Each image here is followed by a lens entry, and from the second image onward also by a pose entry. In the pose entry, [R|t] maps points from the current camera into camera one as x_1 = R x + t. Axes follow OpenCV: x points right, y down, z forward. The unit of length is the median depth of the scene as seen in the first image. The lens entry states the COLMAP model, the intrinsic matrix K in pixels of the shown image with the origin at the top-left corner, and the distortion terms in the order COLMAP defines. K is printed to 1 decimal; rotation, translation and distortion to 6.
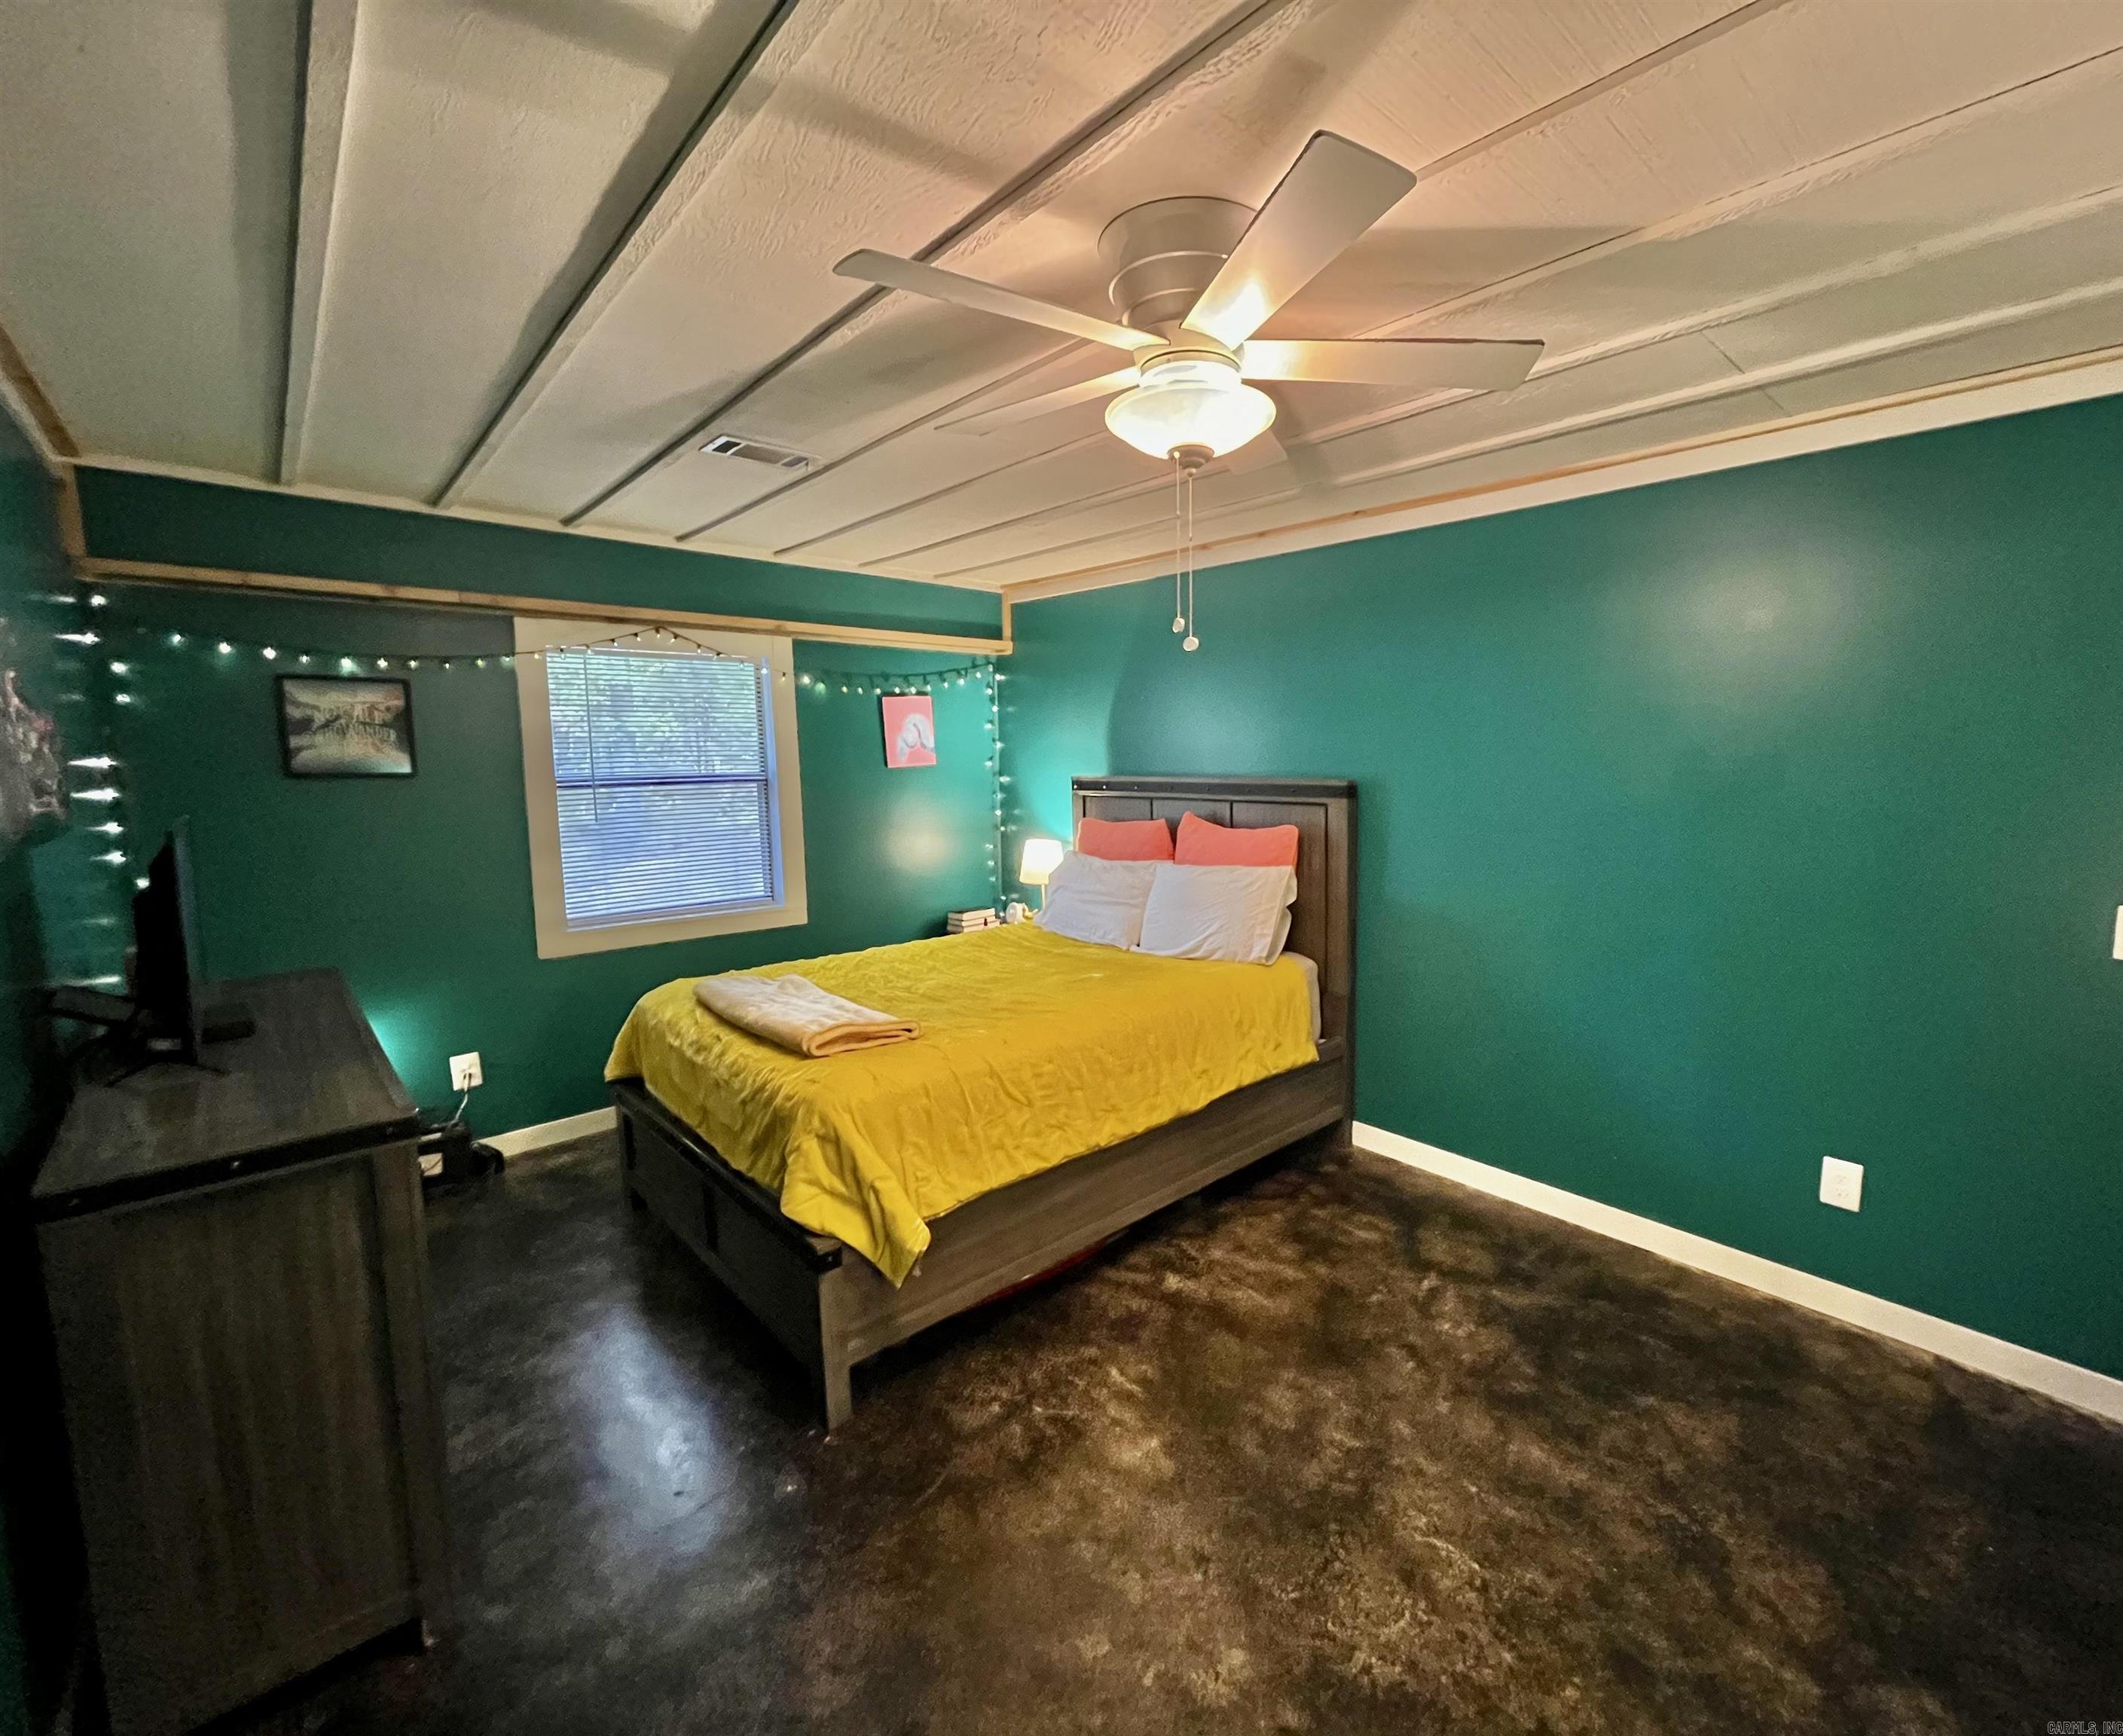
lens RADIAL K [[1053.9, 0, 1061.5], [0, 1053.9, 868.0], [0, 0, 1]] dist [-0.003262, -0.000043]
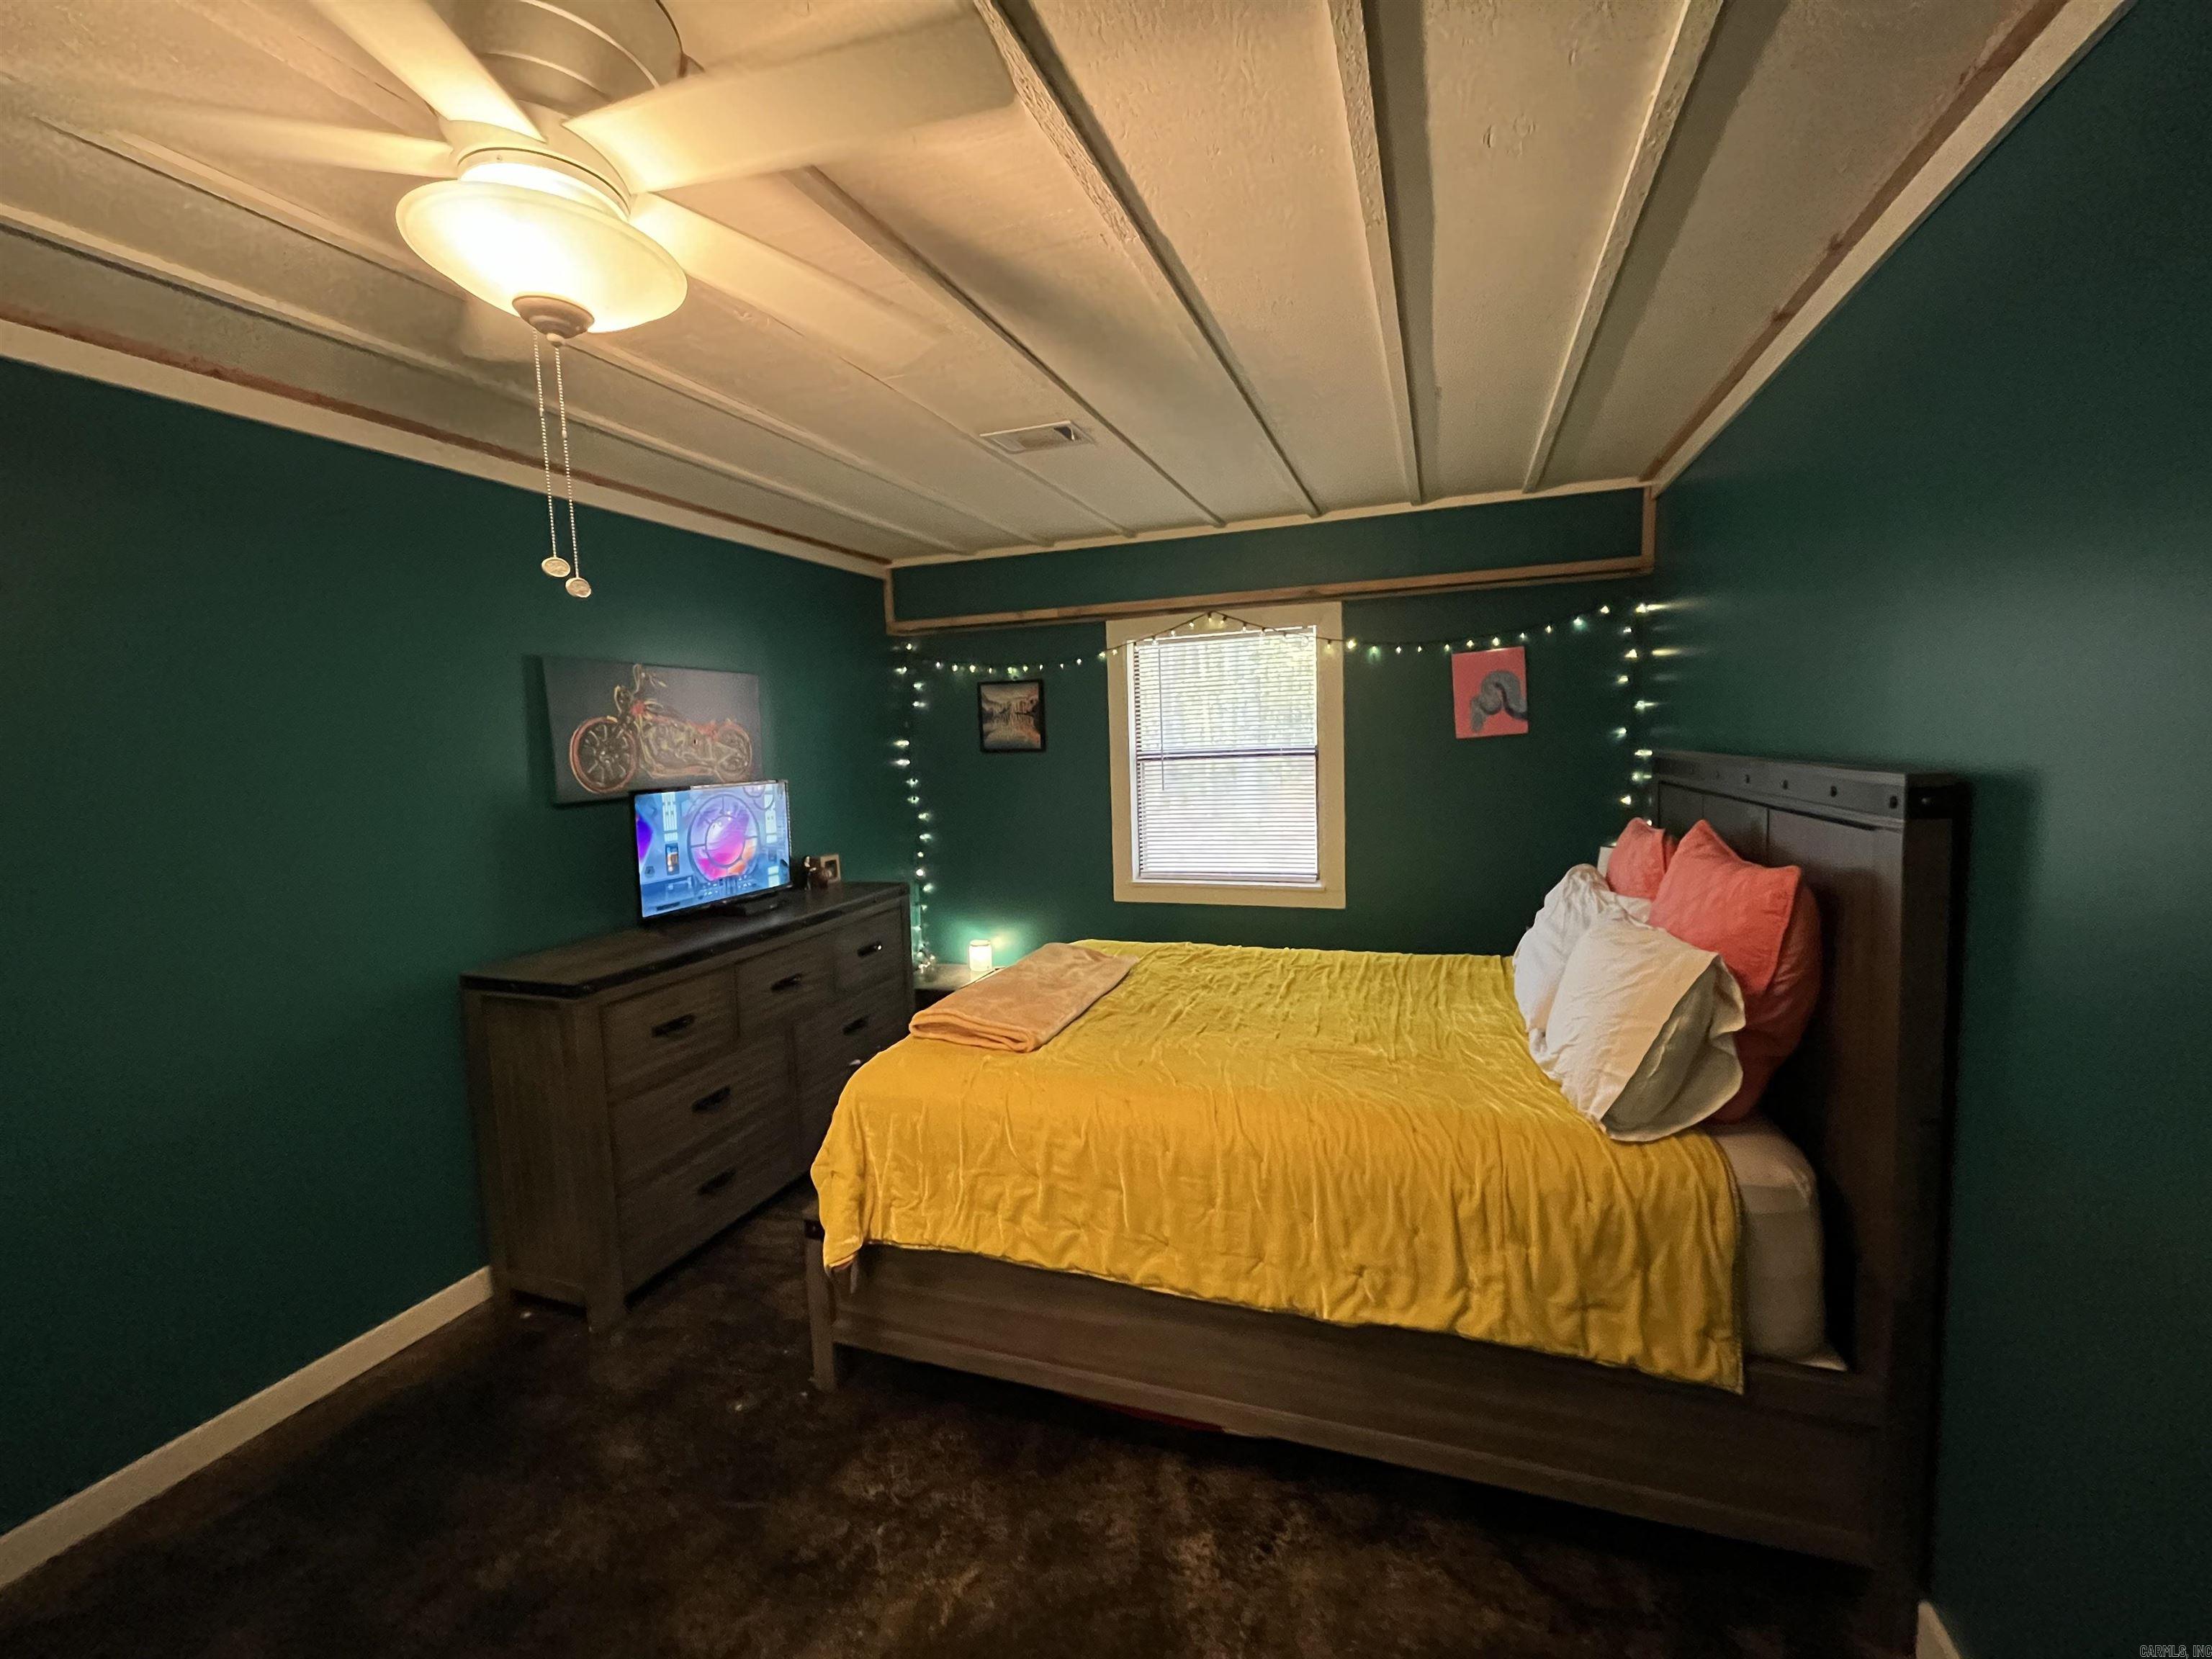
lens RADIAL K [[889.1, 0, 1114.0], [0, 889.1, 818.0], [0, 0, 1]] dist [-0.003457, -0.000078]
pose [[0.438315, 0.071598, -0.895965, 0.484268], [-0.070574, 0.996486, 0.045106, -0.063996], [0.896047, 0.043462, 0.441828, 0.632209]]
